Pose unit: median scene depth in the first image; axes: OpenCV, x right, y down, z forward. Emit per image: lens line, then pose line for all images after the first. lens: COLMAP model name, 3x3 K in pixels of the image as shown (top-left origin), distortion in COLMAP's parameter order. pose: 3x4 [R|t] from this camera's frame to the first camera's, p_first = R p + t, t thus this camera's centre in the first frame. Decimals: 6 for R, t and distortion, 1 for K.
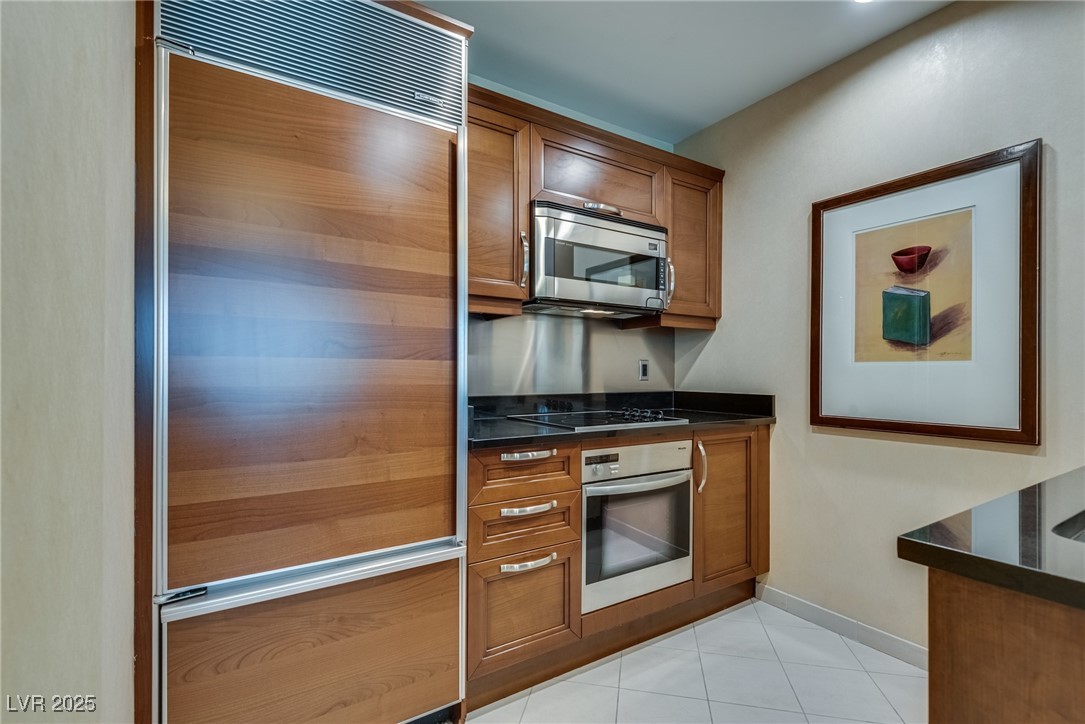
lens RADIAL K [[494.2, 0, 539.1], [0, 494.2, 382.0], [0, 0, 1]] dist [0.029771, -0.014119]
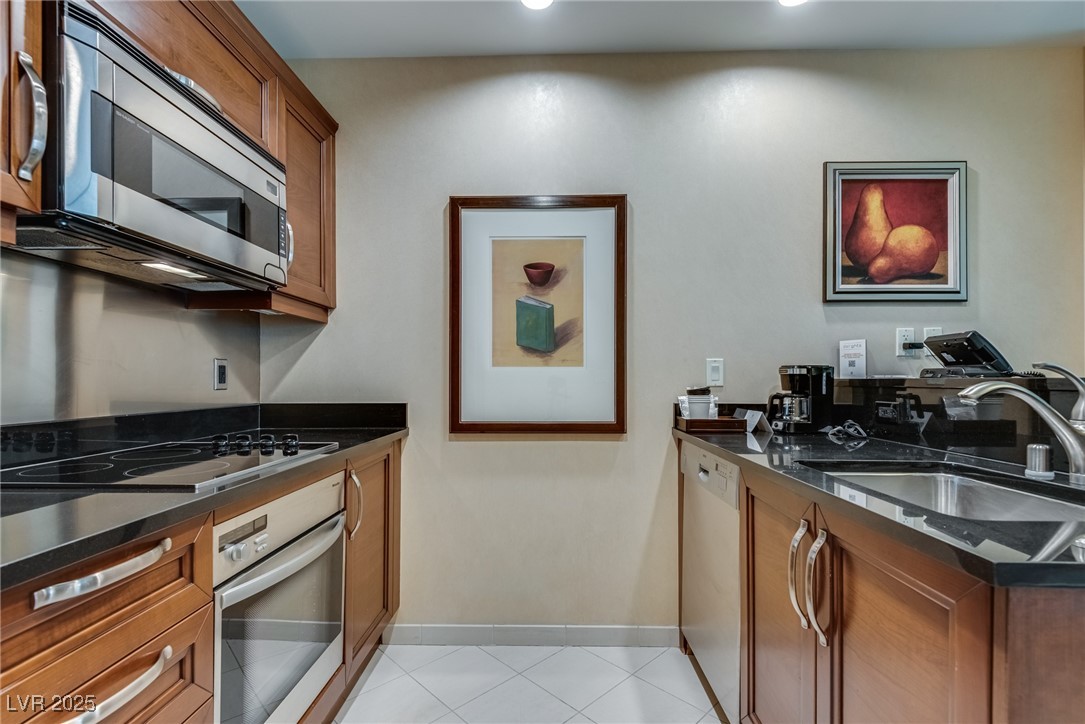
lens RADIAL K [[494.2, 0, 539.1], [0, 494.2, 382.0], [0, 0, 1]] dist [0.029771, -0.014119]
pose [[0.557620, -0.008373, 0.830054, -0.147566], [0.018940, 0.999817, -0.002638, -0.005298], [-0.829880, 0.017193, 0.557677, 0.387344]]
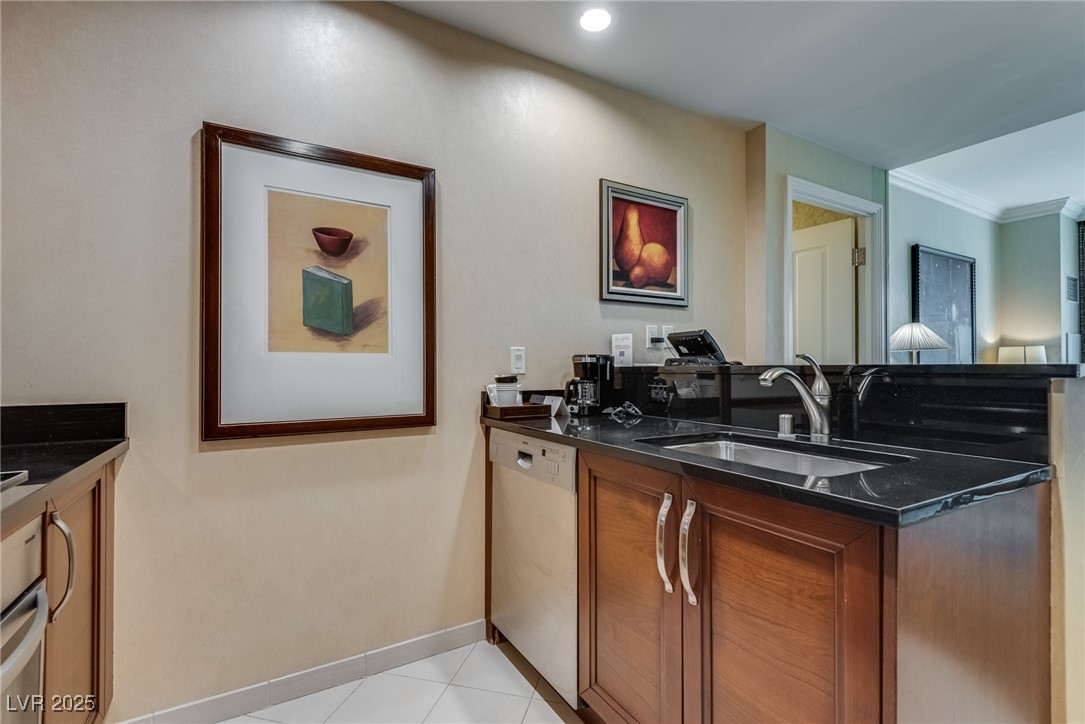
lens RADIAL K [[490.5, 0, 542.4], [0, 490.5, 366.6], [0, 0, 1]] dist [0.032399, -0.019010]
pose [[0.042967, -0.001920, 0.999075, -0.135305], [0.022947, 0.999736, 0.000934, -0.007770], [-0.998813, 0.022886, 0.043000, 0.562956]]
